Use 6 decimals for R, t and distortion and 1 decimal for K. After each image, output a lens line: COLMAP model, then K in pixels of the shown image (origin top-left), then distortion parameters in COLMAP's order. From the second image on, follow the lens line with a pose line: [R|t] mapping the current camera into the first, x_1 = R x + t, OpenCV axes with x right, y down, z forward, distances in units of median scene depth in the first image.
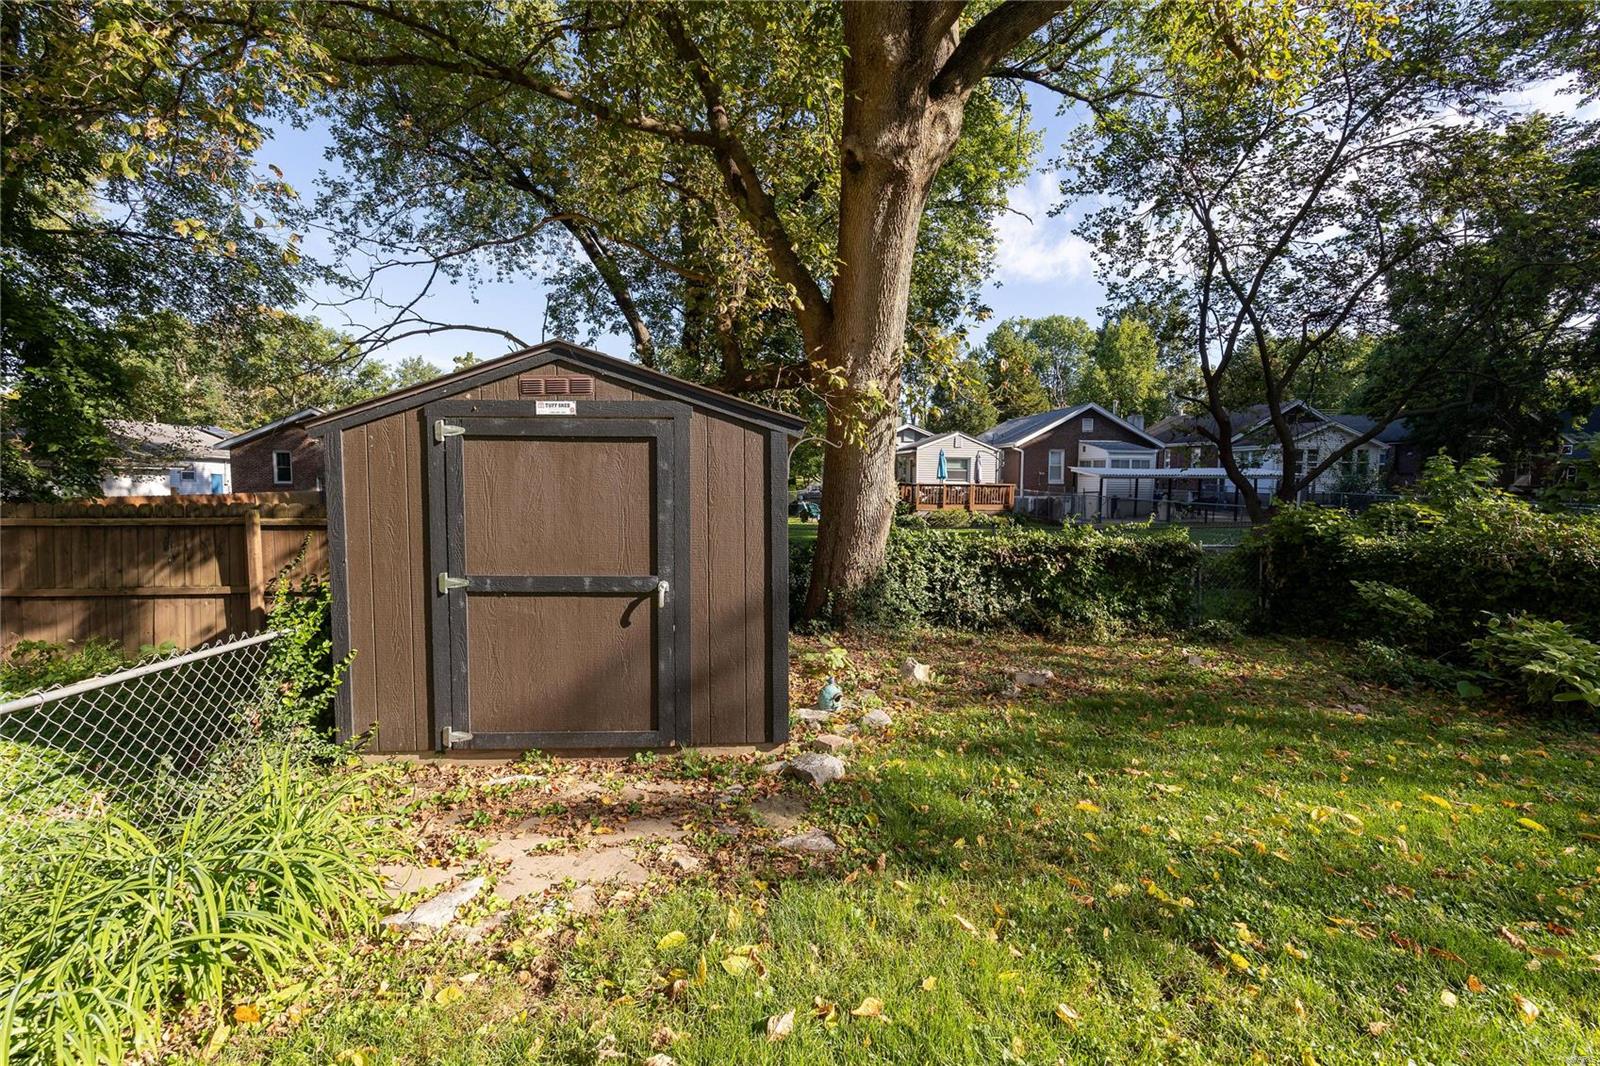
lens RADIAL K [[698.3, 0, 804.5], [0, 698.3, 532.7], [0, 0, 1]] dist [0.005655, -0.002157]
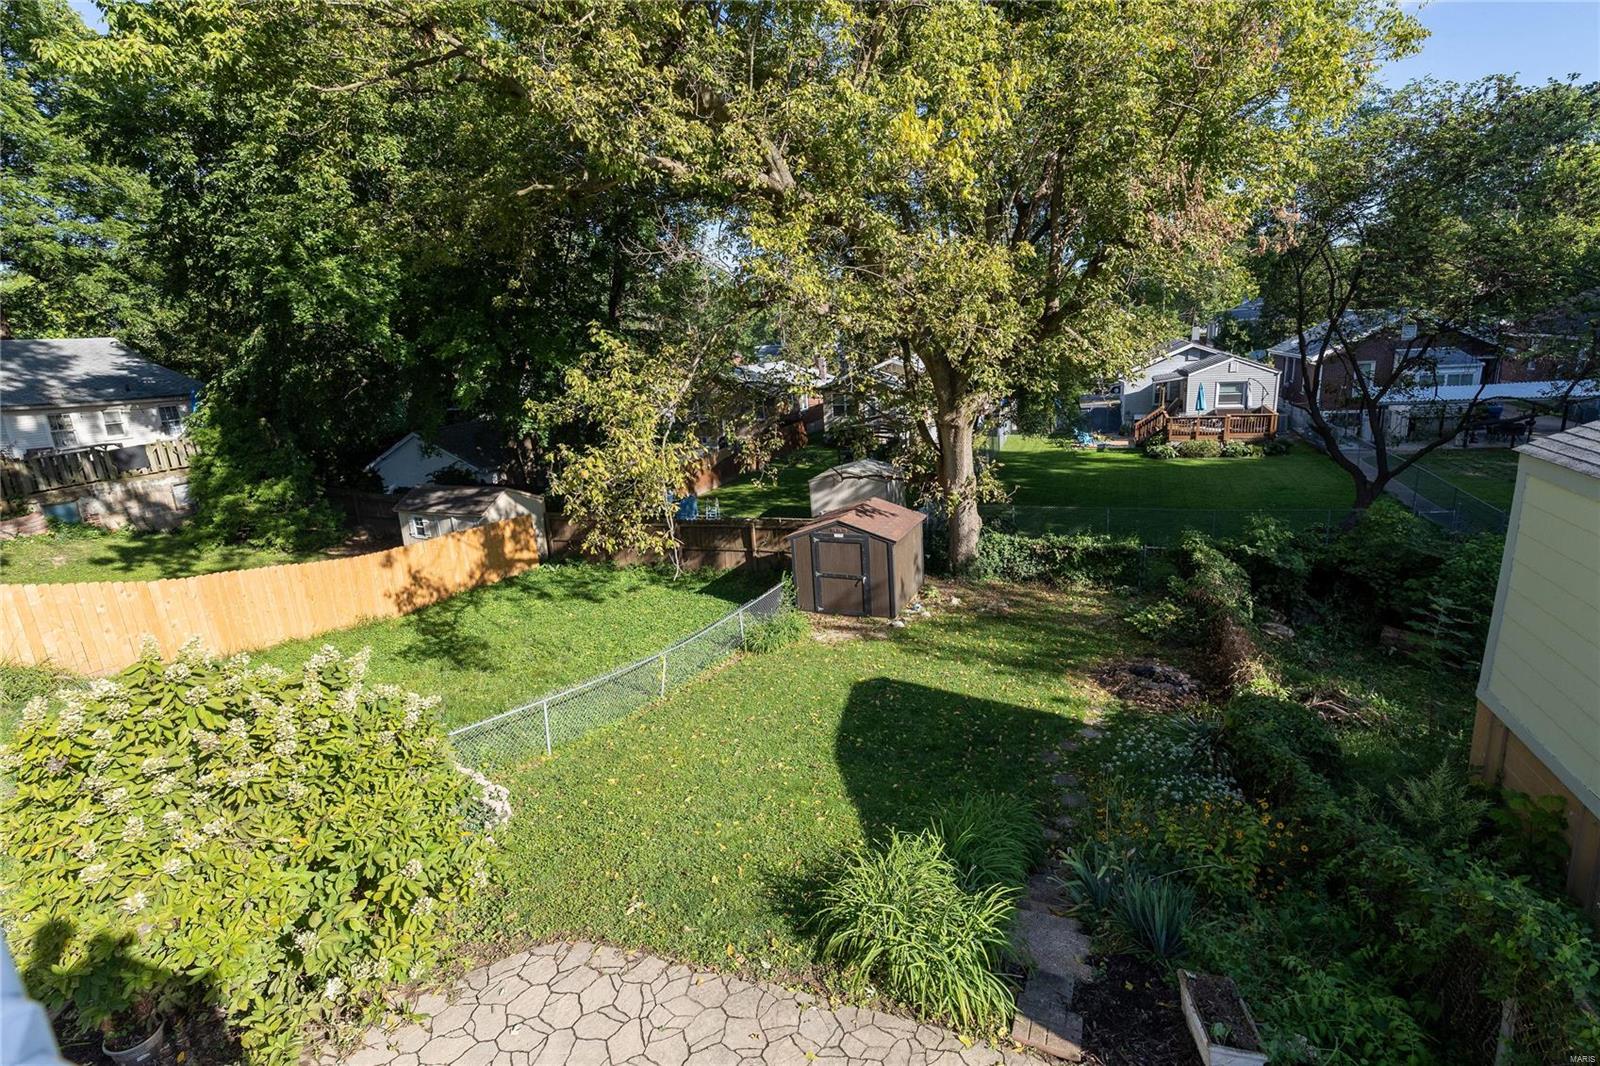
lens RADIAL K [[698.3, 0, 796.1], [0, 698.3, 524.5], [0, 0, 1]] dist [0.005655, -0.002157]
pose [[0.886596, 0.036196, -0.461127, 0.731462], [0.041602, 0.986653, 0.157434, -0.496791], [0.460671, -0.158764, 0.873256, -1.501293]]
